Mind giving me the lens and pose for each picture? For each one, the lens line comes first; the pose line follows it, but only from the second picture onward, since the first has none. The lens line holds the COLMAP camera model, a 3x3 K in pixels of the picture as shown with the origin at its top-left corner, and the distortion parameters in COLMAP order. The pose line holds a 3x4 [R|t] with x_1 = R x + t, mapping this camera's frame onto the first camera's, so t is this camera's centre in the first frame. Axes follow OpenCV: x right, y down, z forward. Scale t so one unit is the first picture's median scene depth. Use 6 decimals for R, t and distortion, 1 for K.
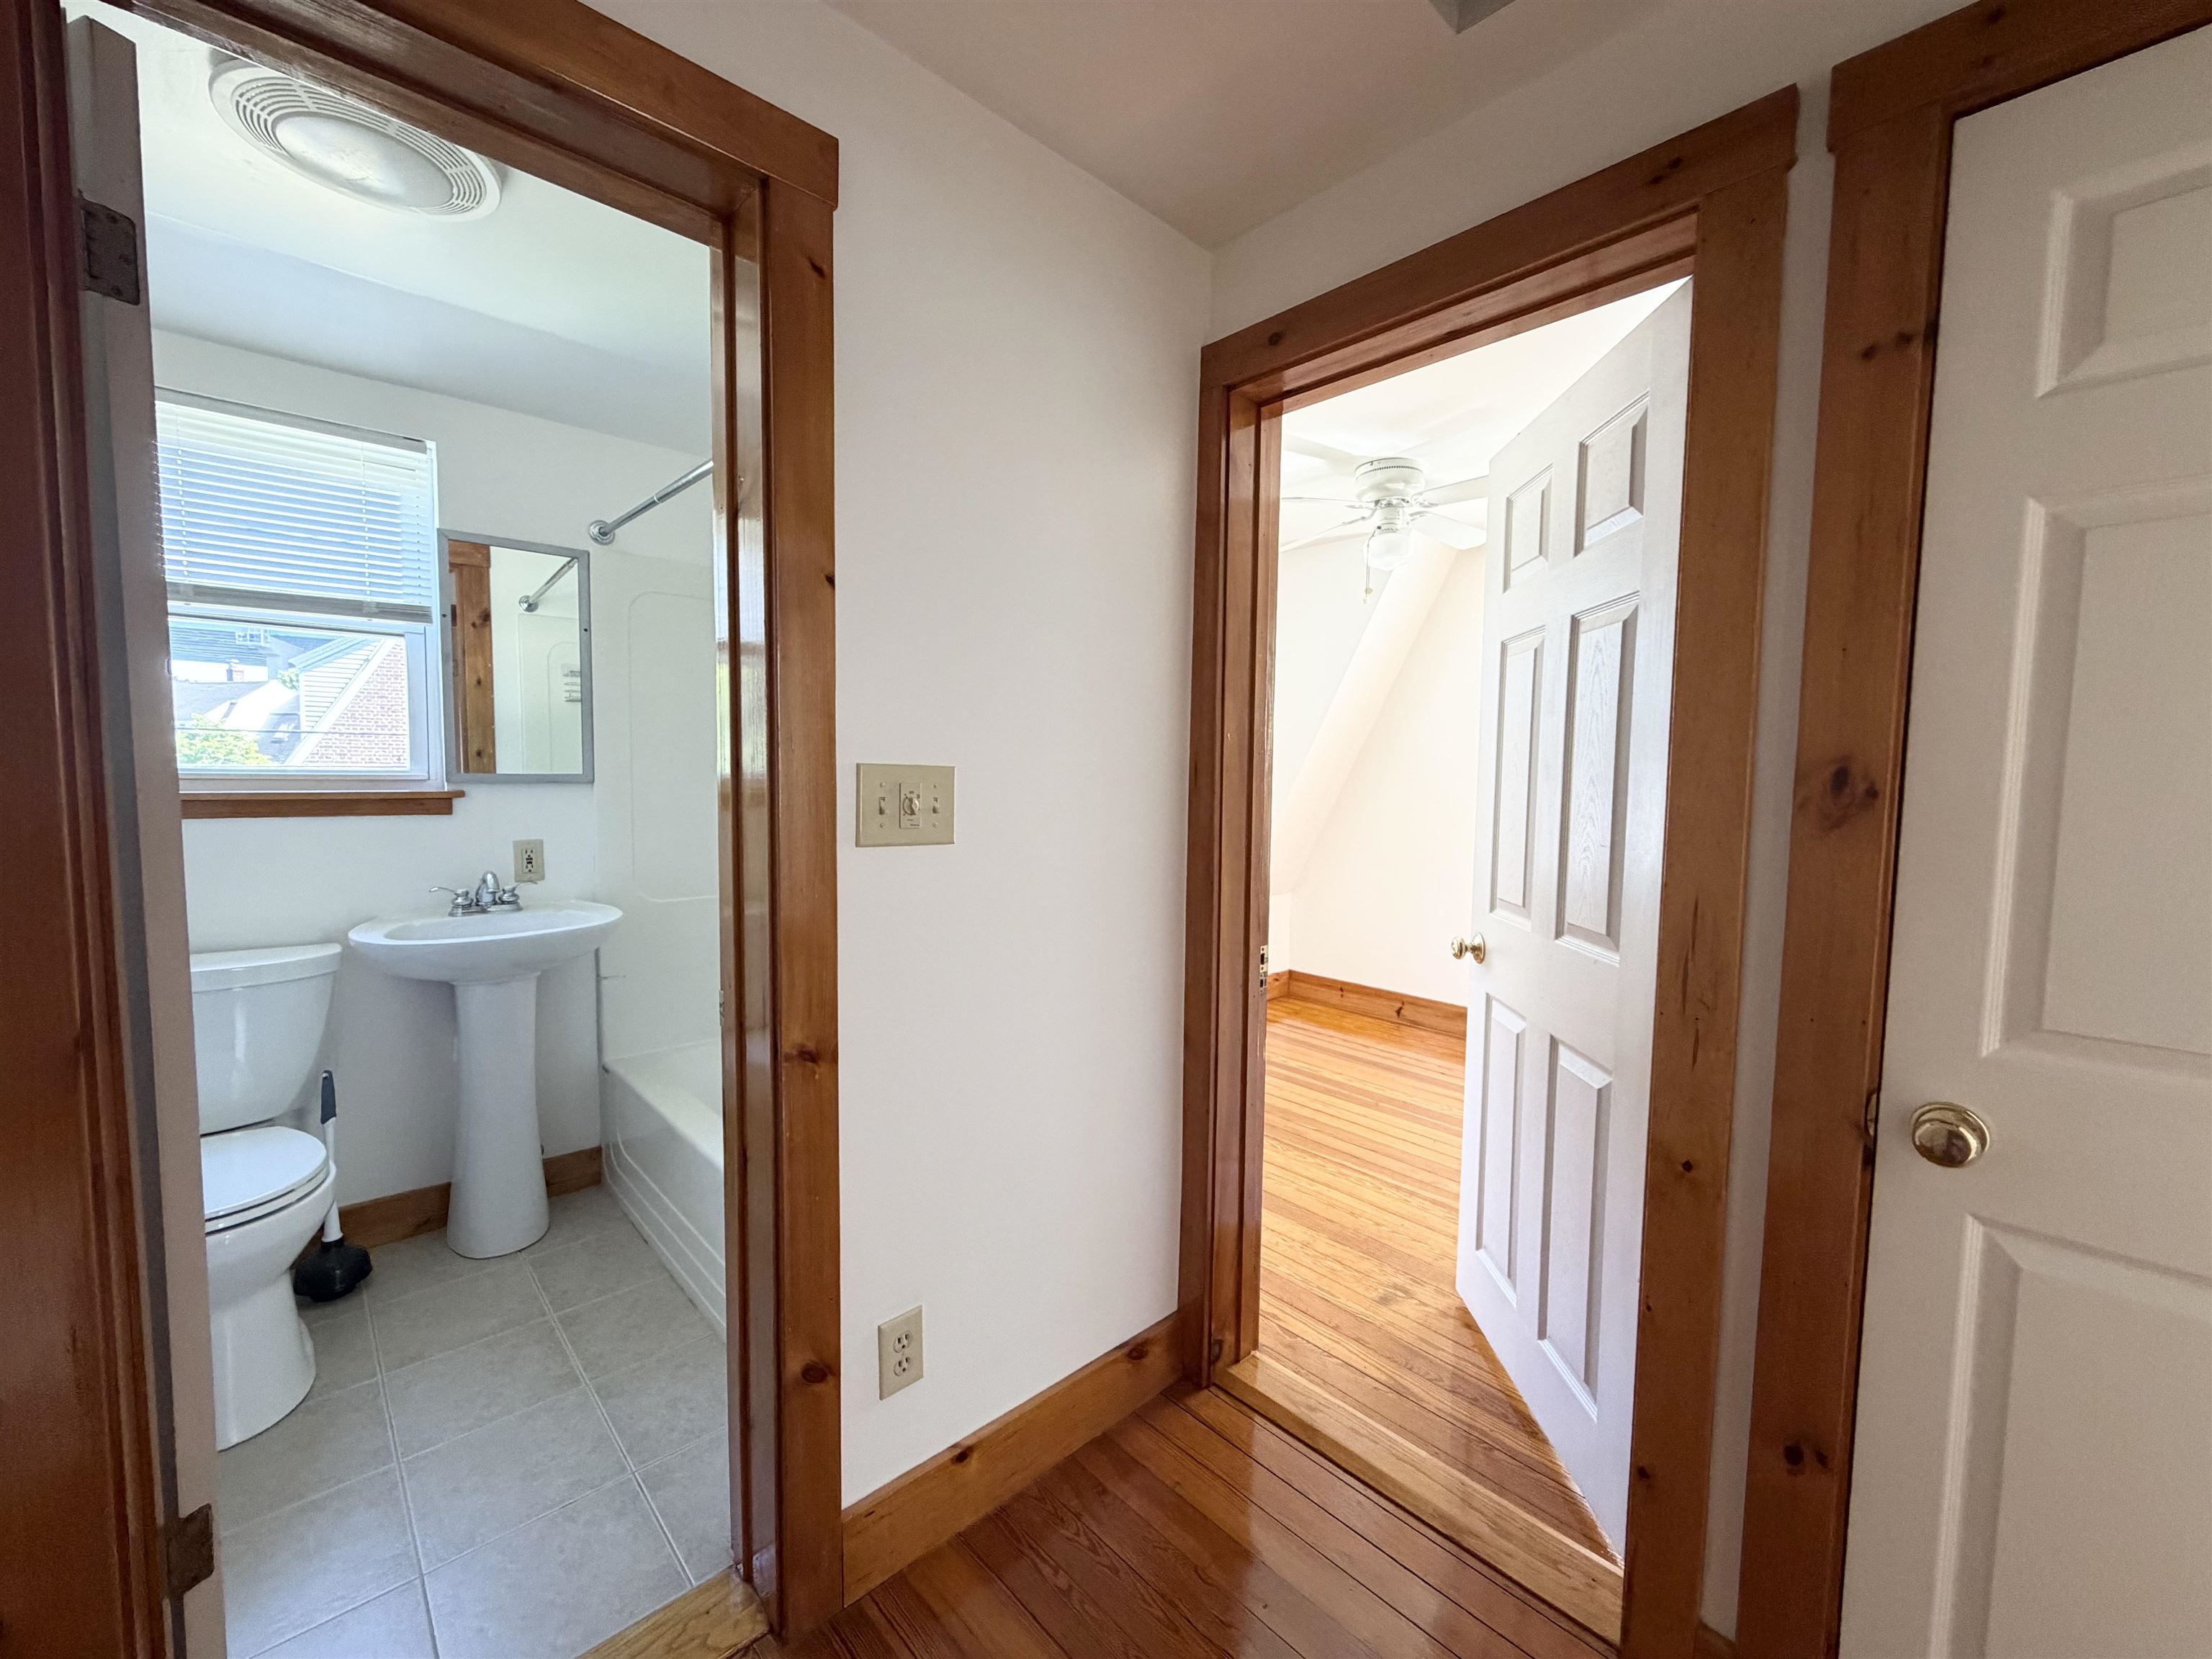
lens RADIAL K [[884.0, 0, 1098.5], [0, 884.0, 831.0], [0, 0, 1]] dist [-0.000634, 0.000247]
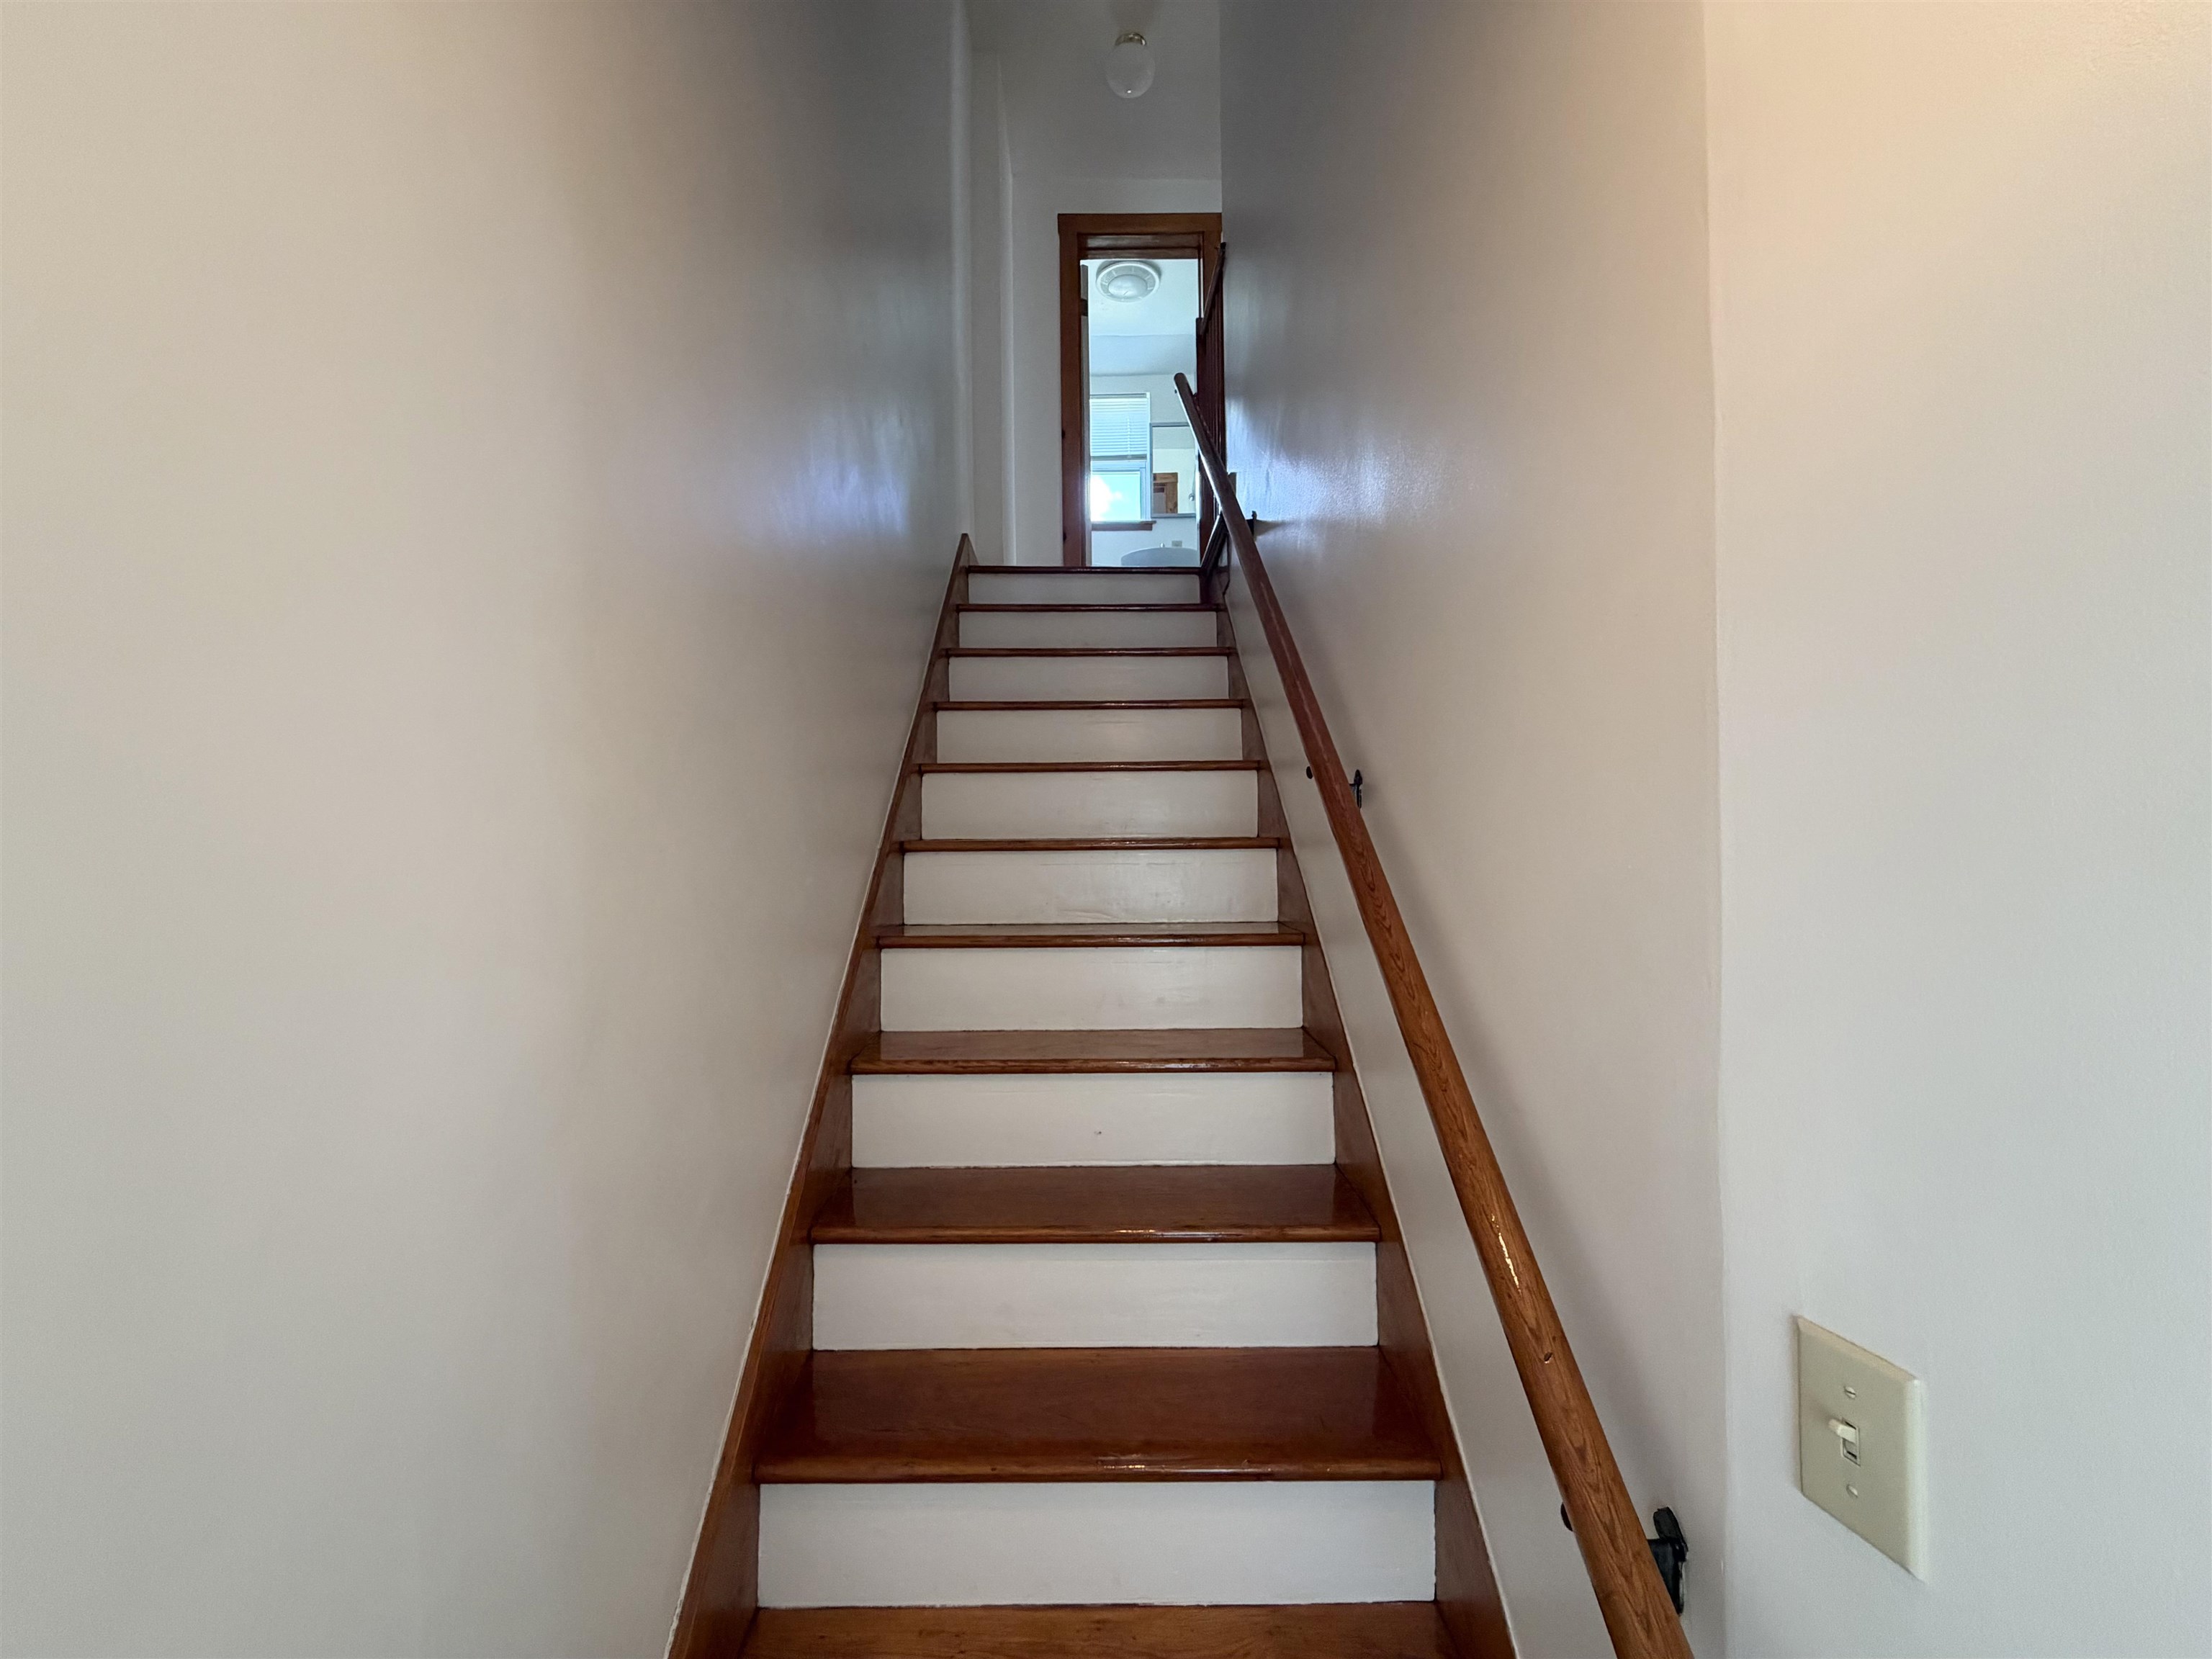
lens RADIAL K [[884.0, 0, 1098.5], [0, 884.0, 831.0], [0, 0, 1]] dist [-0.000634, 0.000247]
pose [[0.737570, -0.019826, -0.674979, 0.900659], [-0.022798, 0.998268, -0.054234, 1.023856], [0.674885, 0.055390, 0.735841, -0.982533]]
